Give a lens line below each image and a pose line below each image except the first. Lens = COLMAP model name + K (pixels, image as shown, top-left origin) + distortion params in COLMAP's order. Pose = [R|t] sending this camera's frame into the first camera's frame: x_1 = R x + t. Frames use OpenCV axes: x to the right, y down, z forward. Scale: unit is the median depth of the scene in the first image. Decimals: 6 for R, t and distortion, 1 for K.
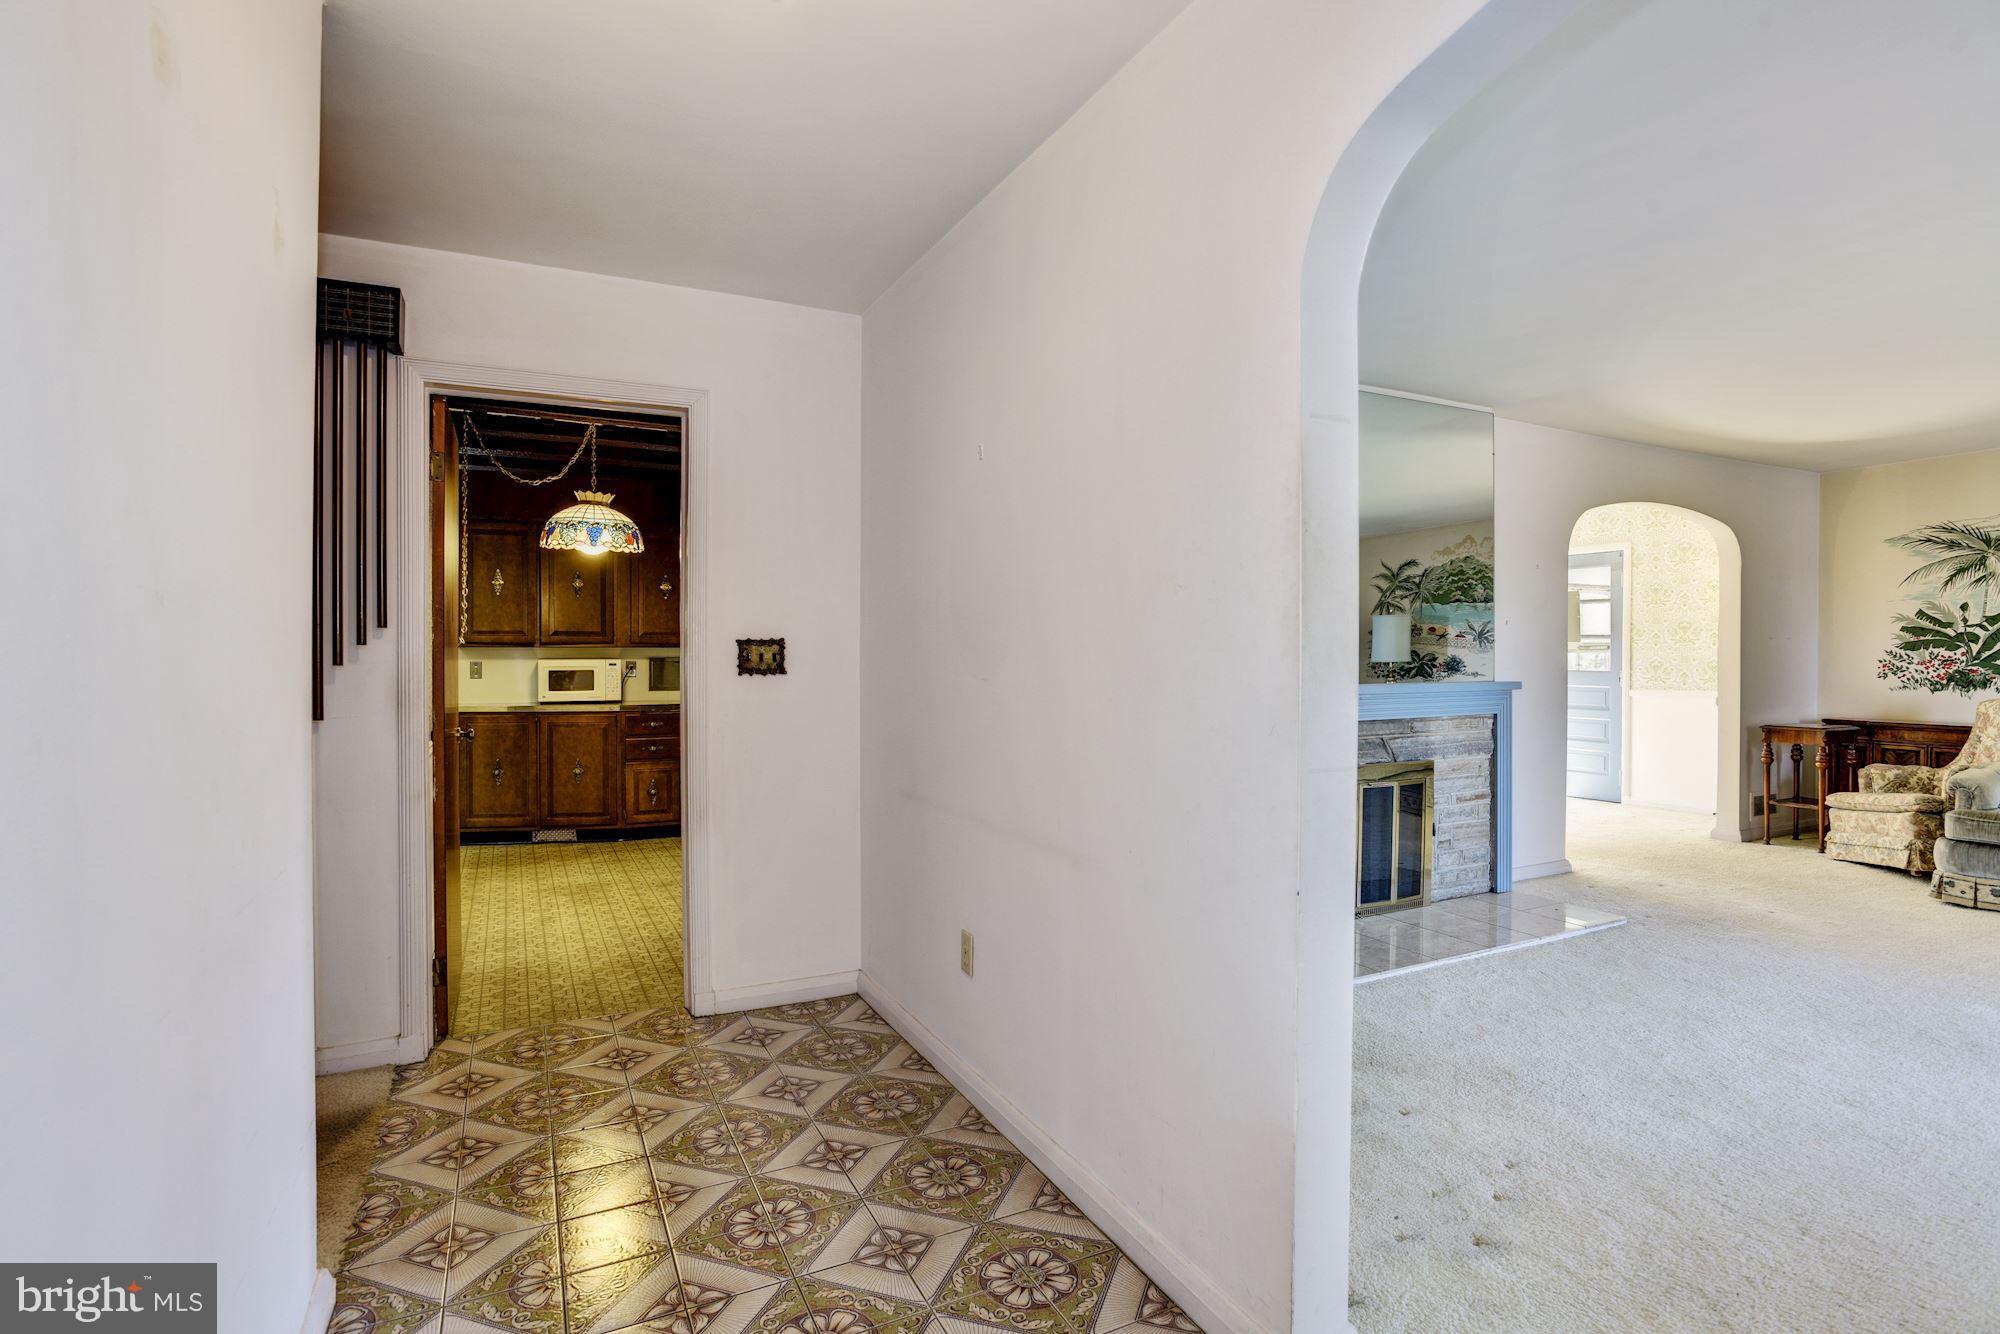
lens RADIAL K [[947.4, 0, 940.8], [0, 947.4, 664.0], [0, 0, 1]] dist [-0.073439, 0.017752]
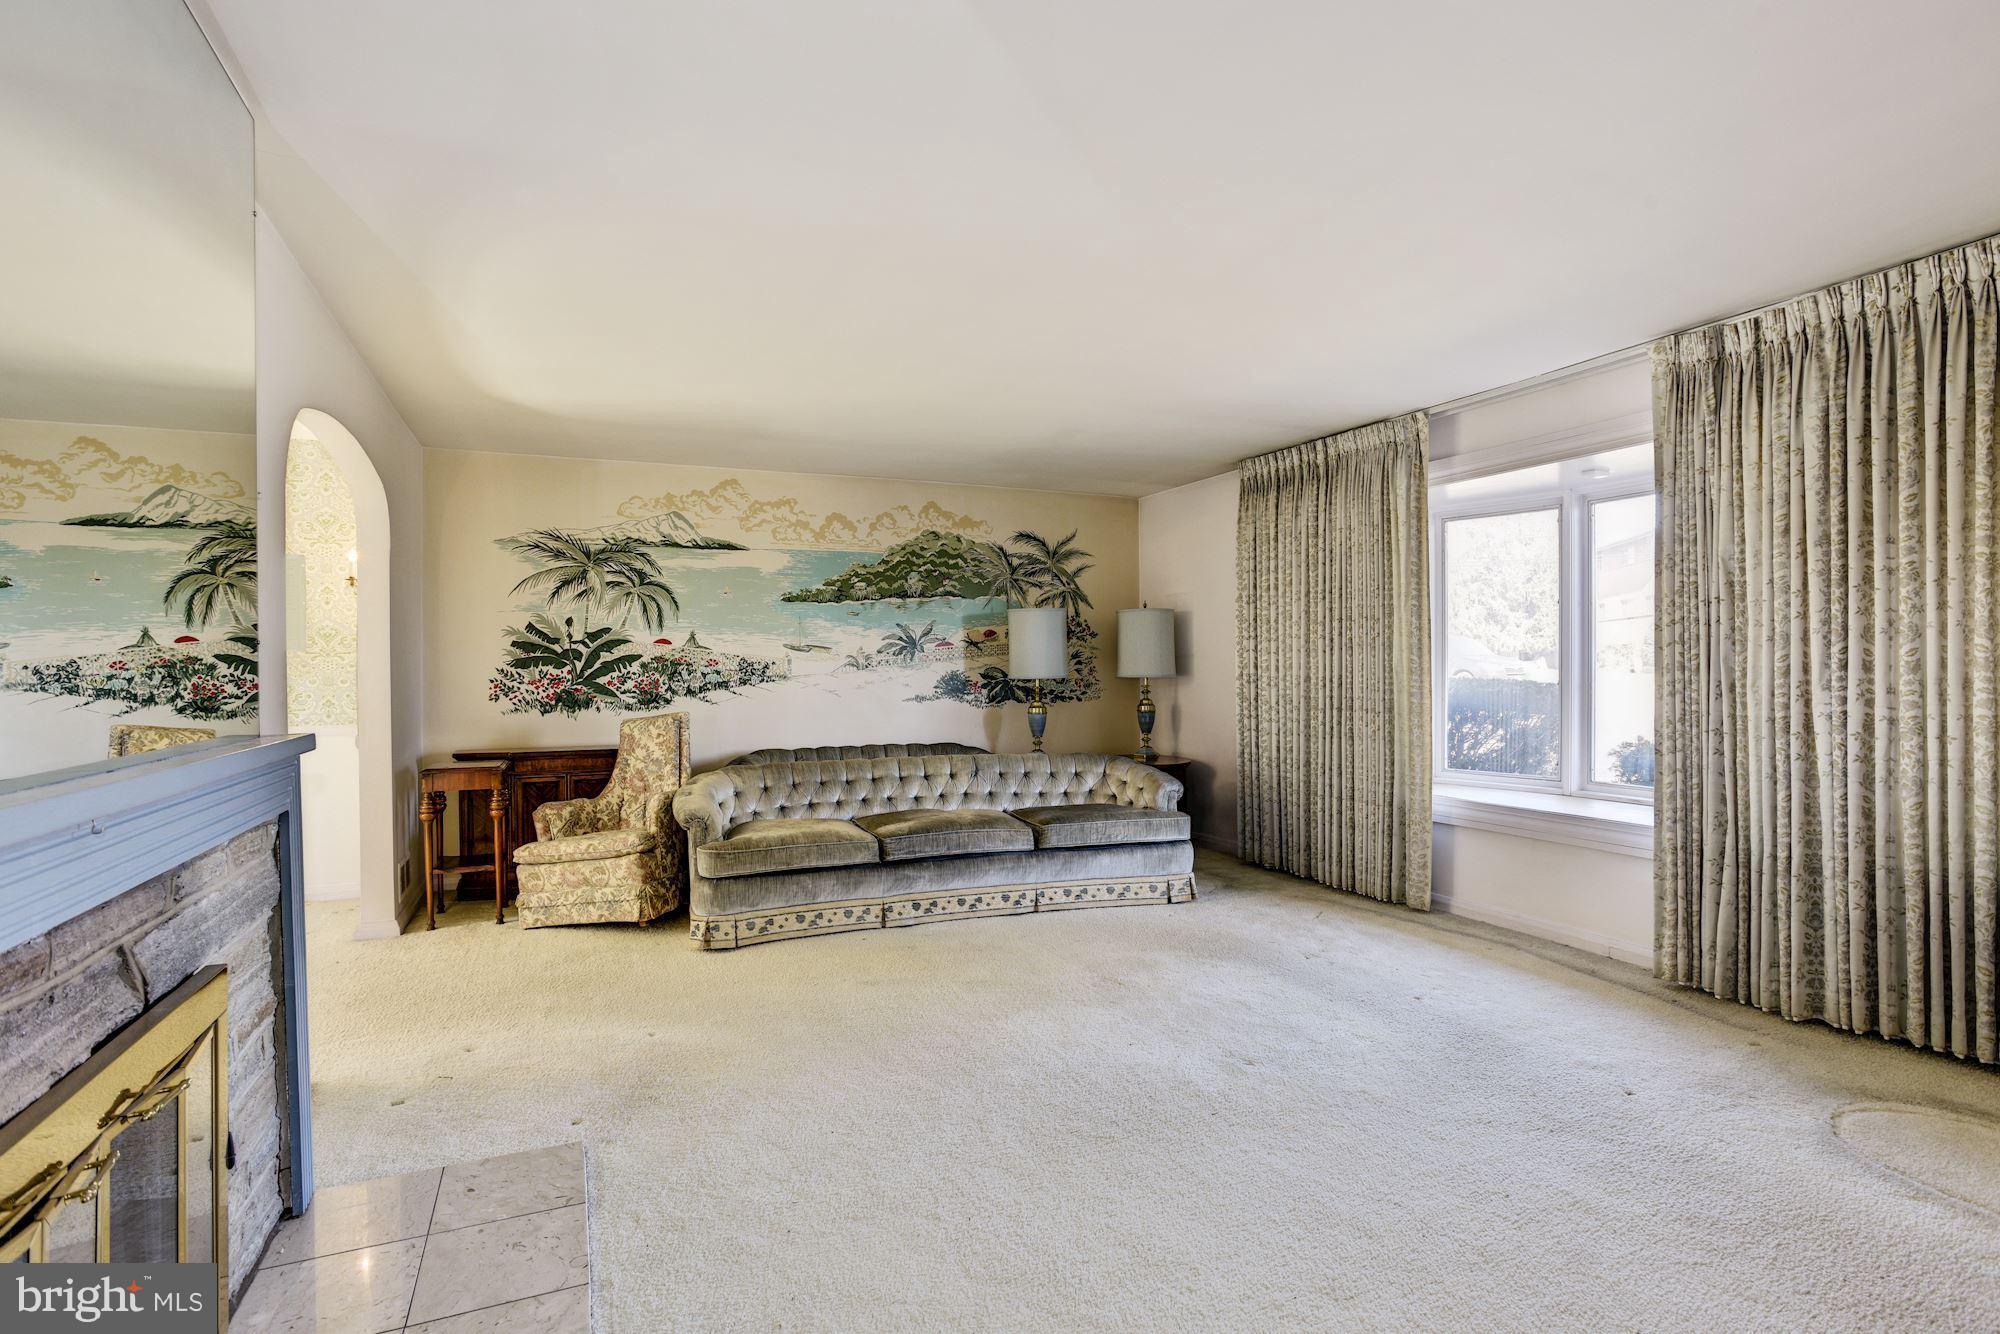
lens RADIAL K [[997.7, 0, 992.3], [0, 997.7, 670.6], [0, 0, 1]] dist [-0.058897, 0.028276]
pose [[-0.014905, 0.000289, 0.999889, 0.109031], [0.015466, 0.999880, -0.000059, -0.006134], [-0.999769, 0.015463, -0.014907, 0.585884]]
